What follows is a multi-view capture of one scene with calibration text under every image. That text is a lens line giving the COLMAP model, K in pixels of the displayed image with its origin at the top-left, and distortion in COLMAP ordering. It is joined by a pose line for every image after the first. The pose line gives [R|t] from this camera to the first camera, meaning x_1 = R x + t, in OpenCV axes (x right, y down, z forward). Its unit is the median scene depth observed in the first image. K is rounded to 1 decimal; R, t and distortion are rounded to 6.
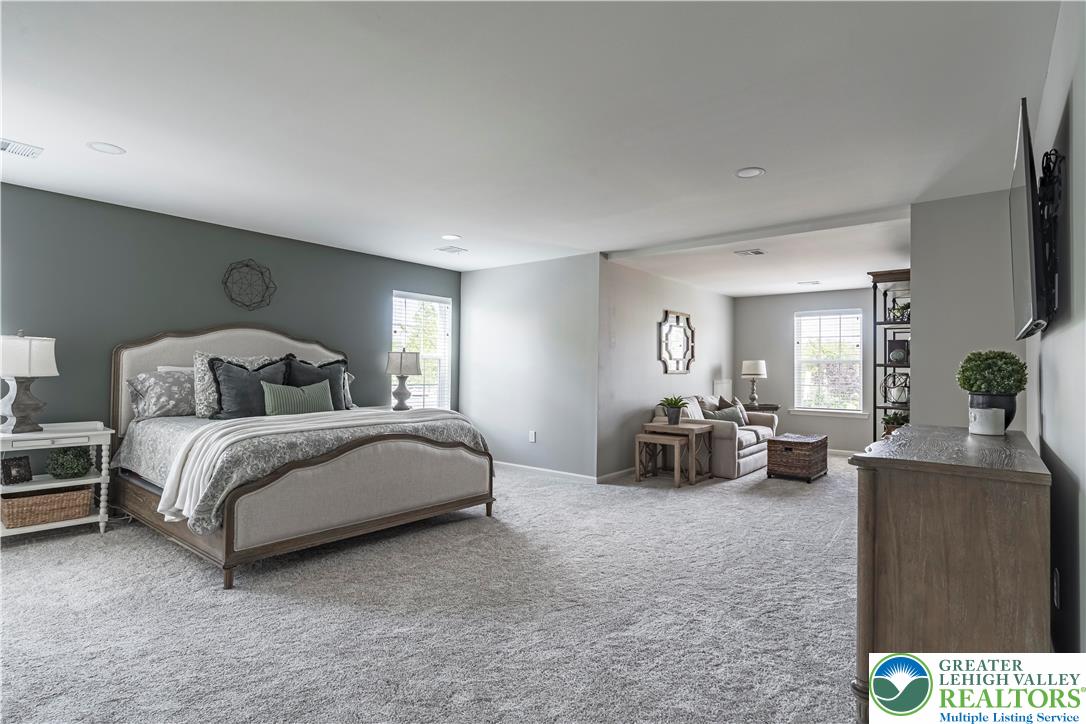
lens RADIAL K [[547.6, 0, 543.0], [0, 547.6, 362.0], [0, 0, 1]] dist [0.000291, 0.000141]
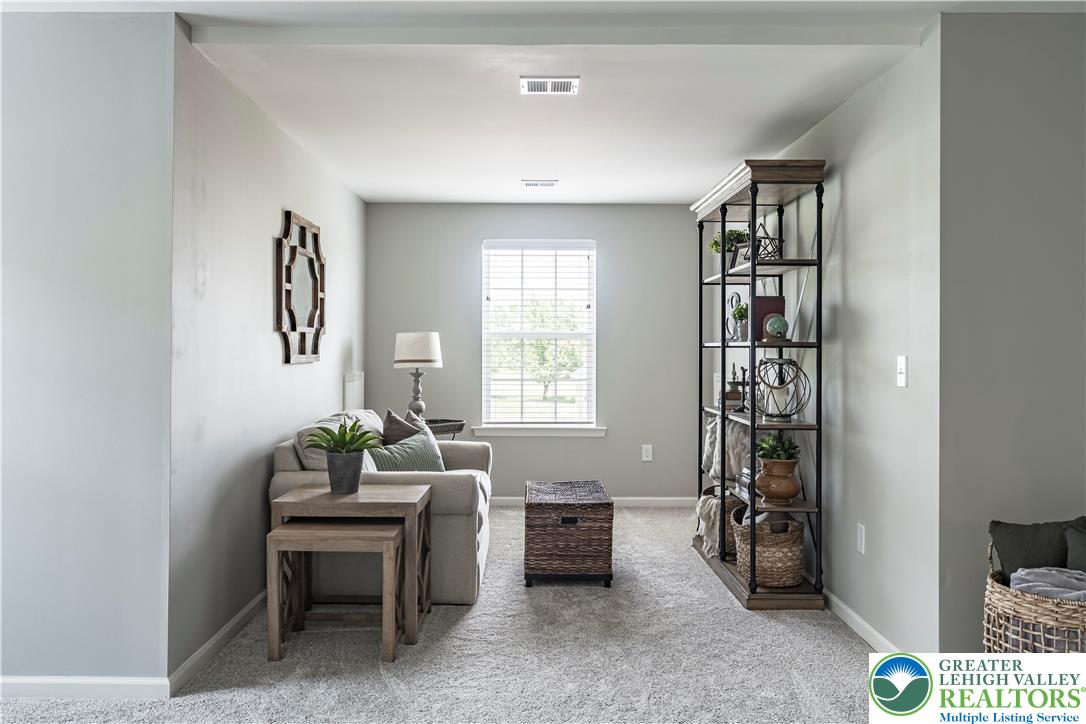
lens RADIAL K [[938.8, 0, 543.0], [0, 938.8, 362.0], [0, 0, 1]] dist [0.006104, 0.002288]
pose [[0.778830, -0.016175, 0.627027, -0.118980], [-0.004839, 0.999483, 0.031793, -0.007448], [-0.627216, -0.027796, 0.778349, 0.569440]]
